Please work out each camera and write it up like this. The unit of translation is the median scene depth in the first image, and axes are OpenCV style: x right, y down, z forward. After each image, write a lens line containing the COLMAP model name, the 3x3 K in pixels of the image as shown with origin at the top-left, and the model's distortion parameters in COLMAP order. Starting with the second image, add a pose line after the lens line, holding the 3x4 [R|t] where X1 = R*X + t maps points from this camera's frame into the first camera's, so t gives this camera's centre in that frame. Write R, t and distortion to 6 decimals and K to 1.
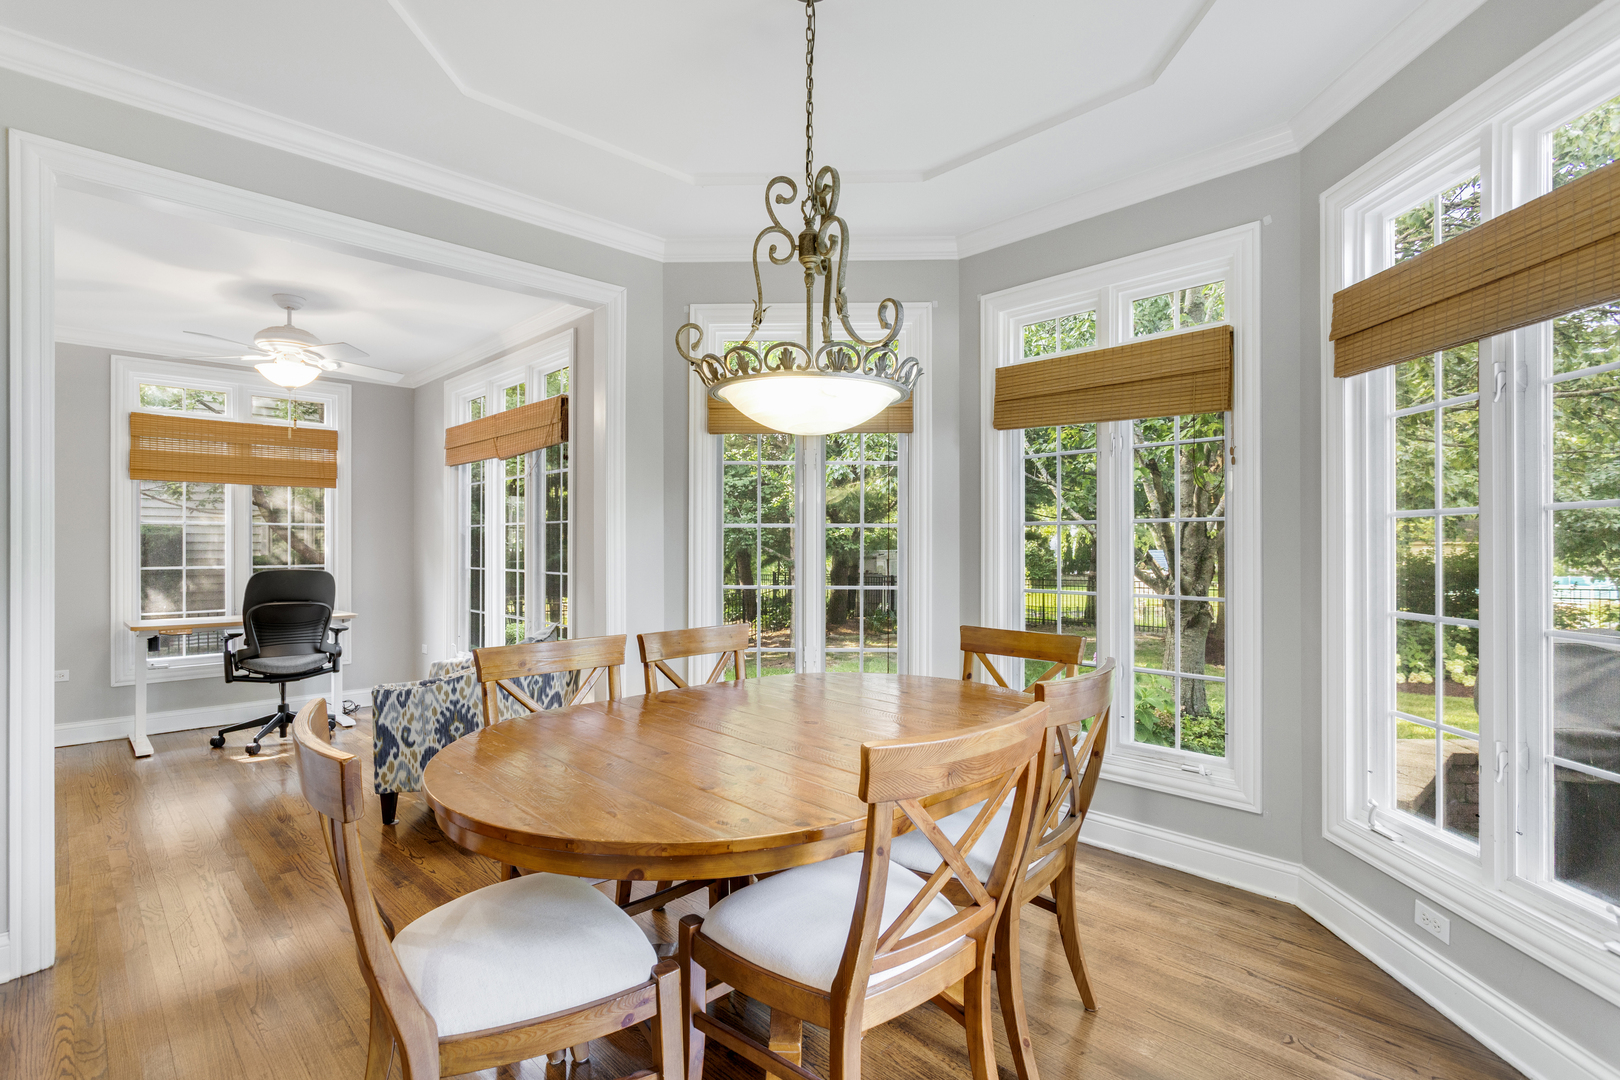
lens RADIAL K [[765.1, 0, 803.9], [0, 765.1, 545.2], [0, 0, 1]] dist [-0.003107, 0.000386]
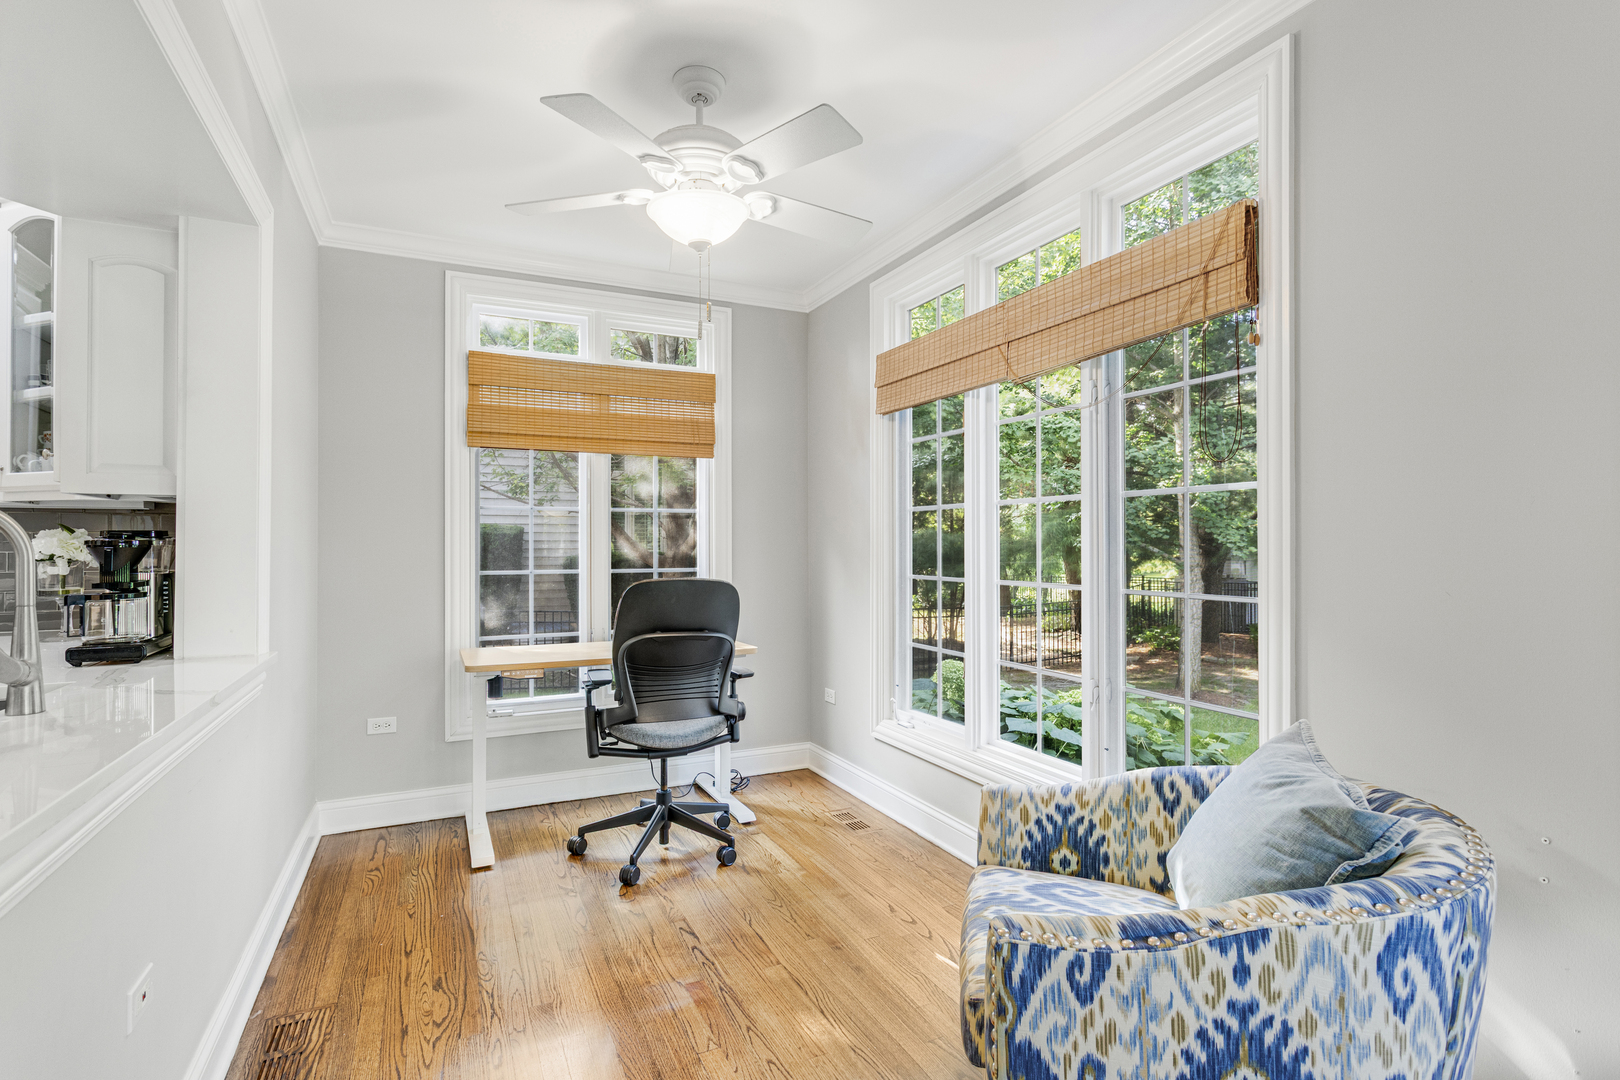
lens RADIAL K [[765.1, 0, 803.9], [0, 765.1, 545.2], [0, 0, 1]] dist [-0.003107, 0.000386]
pose [[0.947212, 0.000491, -0.320607, -0.373829], [-0.000371, 1.000000, 0.000435, 0.004717], [0.320607, -0.000293, 0.947212, 0.443977]]
